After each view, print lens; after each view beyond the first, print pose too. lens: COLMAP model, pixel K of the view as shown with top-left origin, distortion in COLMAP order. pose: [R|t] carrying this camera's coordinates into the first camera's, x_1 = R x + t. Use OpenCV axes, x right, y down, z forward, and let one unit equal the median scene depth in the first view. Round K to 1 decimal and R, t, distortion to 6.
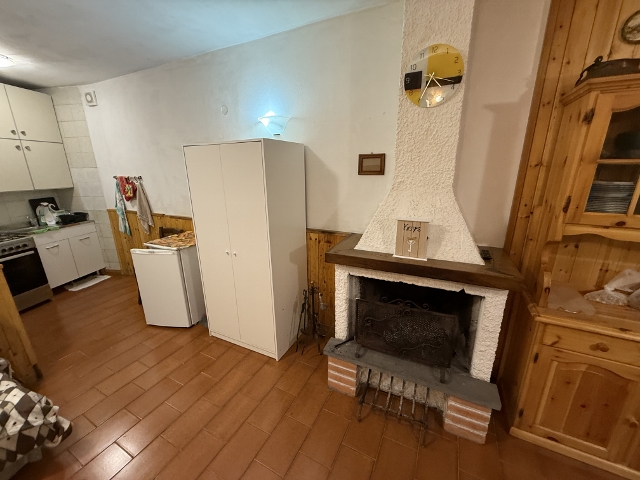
lens RADIAL K [[255.7, 0, 318.2], [0, 255.7, 240.3], [0, 0, 1]] dist [-0.000497, 0.000088]
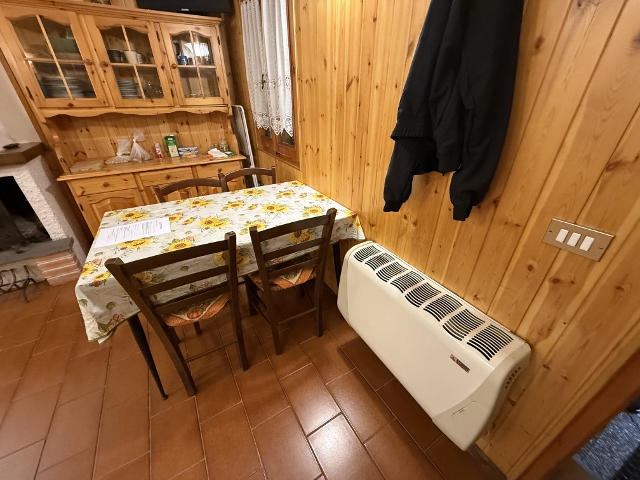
lens RADIAL K [[255.7, 0, 318.2], [0, 255.7, 240.3], [0, 0, 1]] dist [-0.000497, 0.000088]
pose [[0.531431, -0.414169, 0.738949, 0.238394], [0.236761, 0.910183, 0.339870, 0.276936], [-0.813342, -0.005663, 0.581758, -0.631670]]
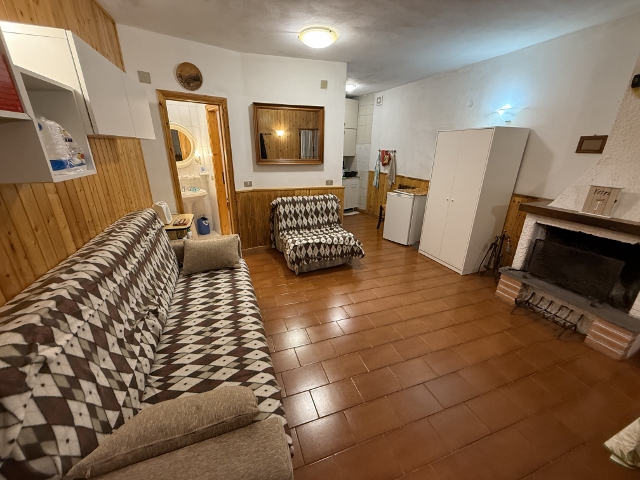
lens RADIAL K [[255.7, 0, 318.2], [0, 255.7, 240.3], [0, 0, 1]] dist [-0.000497, 0.000088]
pose [[0.728952, 0.254405, -0.635537, 0.127567], [-0.206457, 0.966854, 0.150228, 0.205950], [0.652690, 0.021702, 0.757314, -0.680509]]
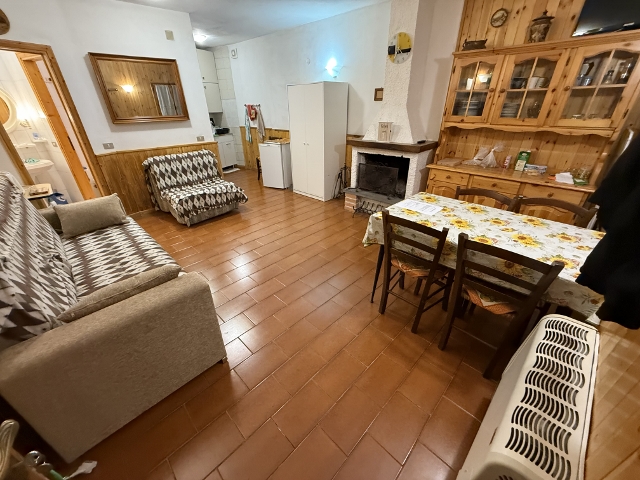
lens RADIAL K [[255.7, 0, 318.2], [0, 255.7, 240.3], [0, 0, 1]] dist [-0.000497, 0.000088]
pose [[0.952094, 0.141678, -0.271006, 0.369758], [-0.079220, 0.970220, 0.228902, 0.291873], [0.295366, -0.196467, 0.934965, -0.918676]]
